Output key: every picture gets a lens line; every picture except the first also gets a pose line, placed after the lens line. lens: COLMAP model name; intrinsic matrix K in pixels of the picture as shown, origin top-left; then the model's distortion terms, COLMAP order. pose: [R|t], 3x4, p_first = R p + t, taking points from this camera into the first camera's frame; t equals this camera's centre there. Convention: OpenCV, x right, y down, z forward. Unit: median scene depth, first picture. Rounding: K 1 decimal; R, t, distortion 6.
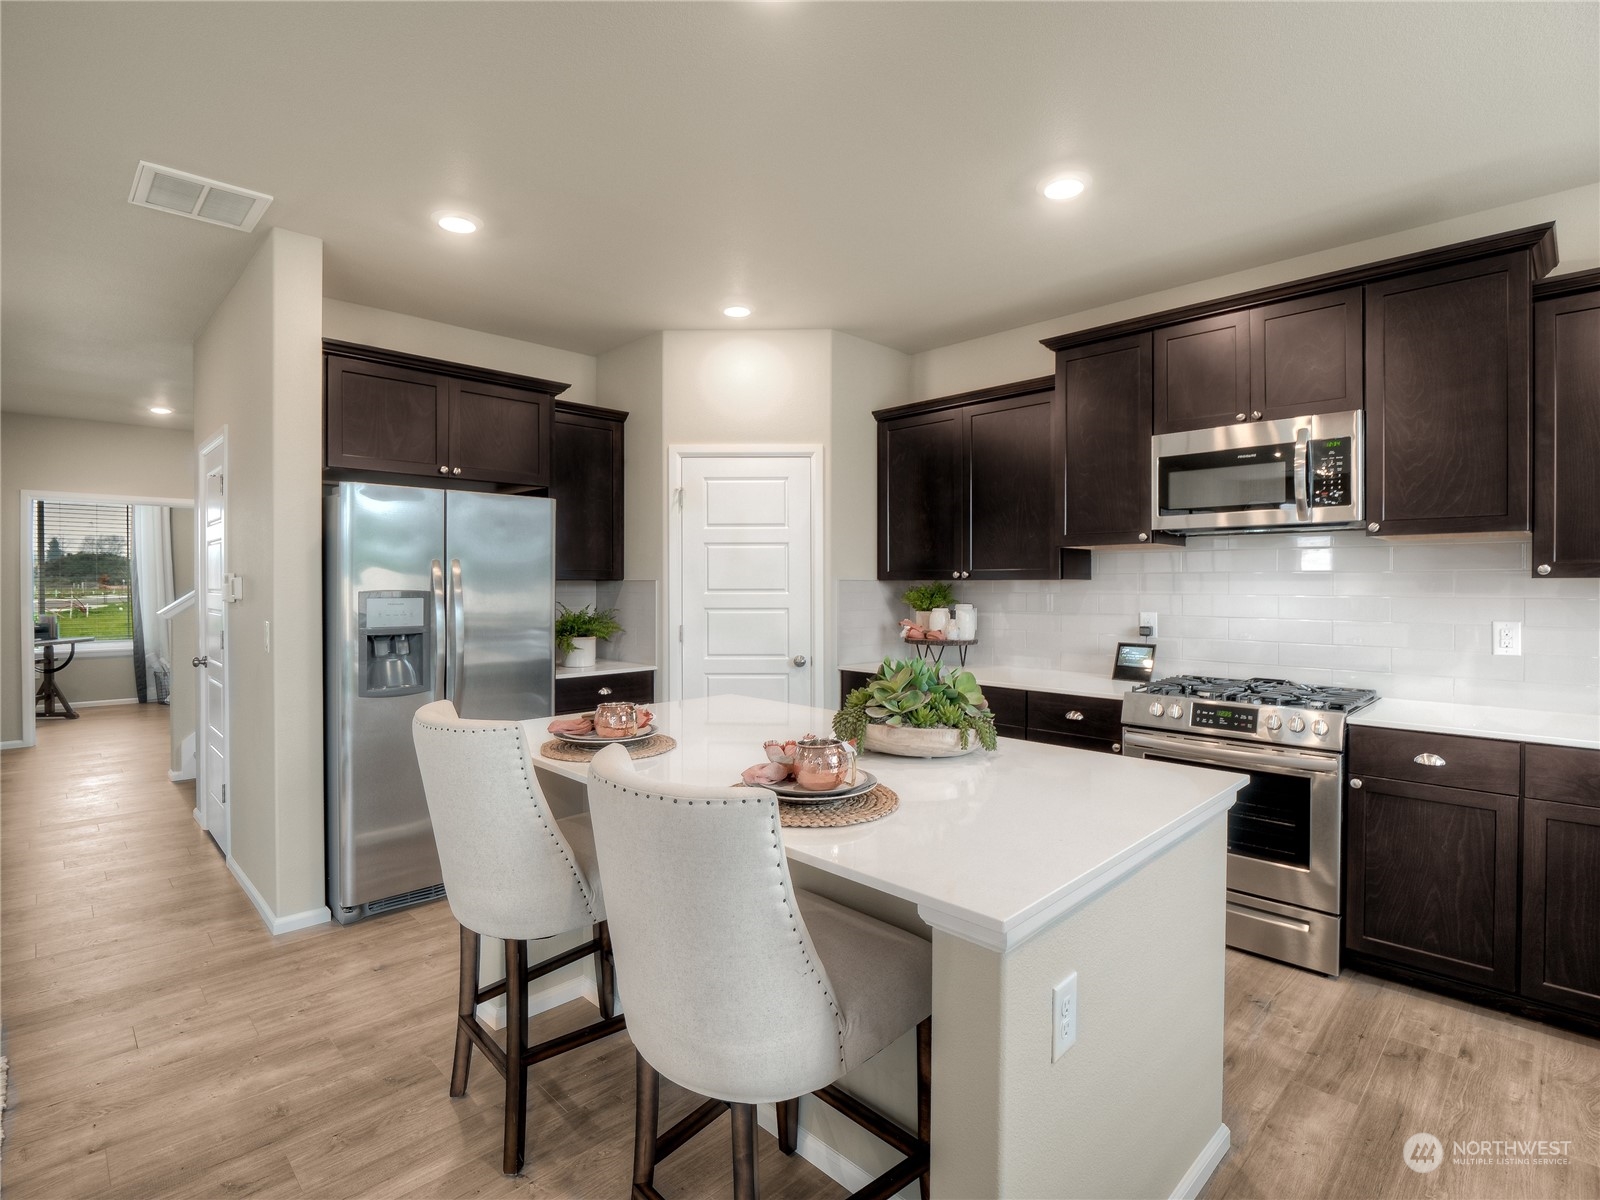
lens RADIAL K [[794.7, 0, 803.5], [0, 794.7, 589.8], [0, 0, 1]] dist [-0.007062, -0.002541]
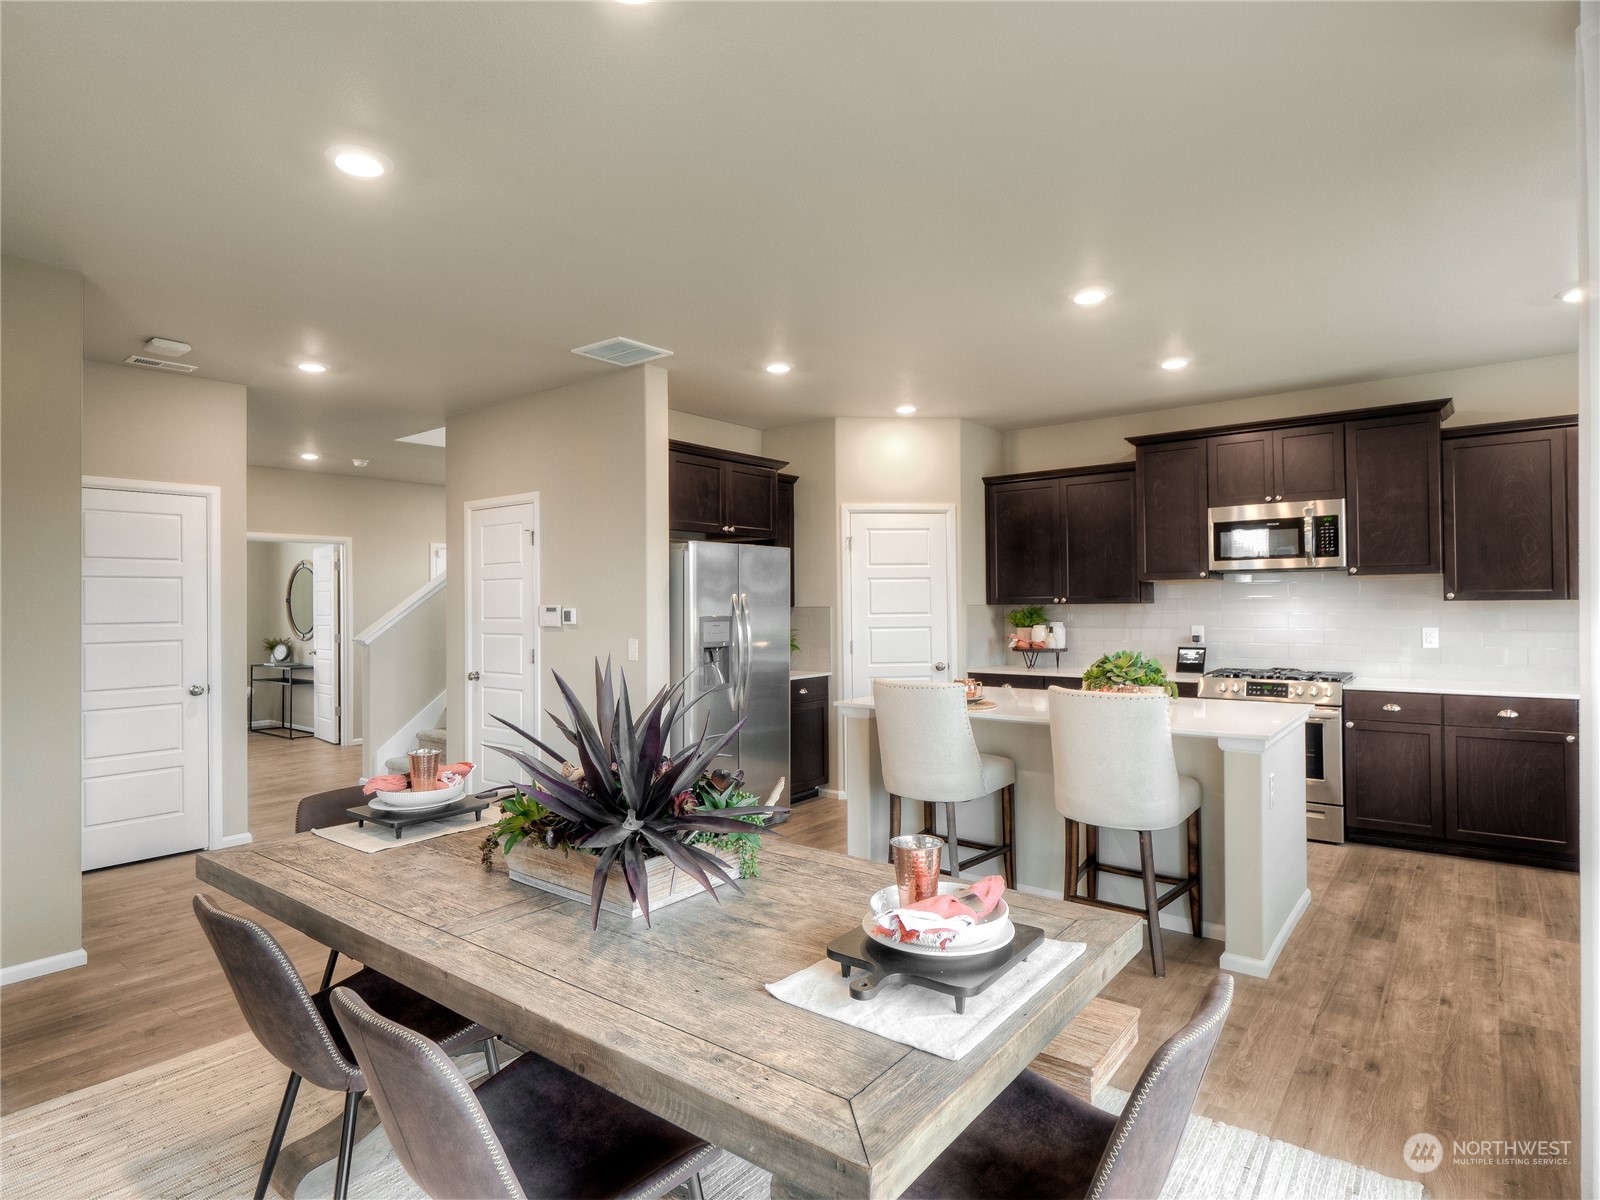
lens RADIAL K [[842.1, 0, 797.1], [0, 842.1, 595.6], [0, 0, 1]] dist [-0.017617, 0.003197]
pose [[0.994365, -0.006782, 0.105790, -0.568391], [0.009203, 0.999706, -0.022419, 0.001515], [-0.105607, 0.023266, 0.994136, -0.558637]]
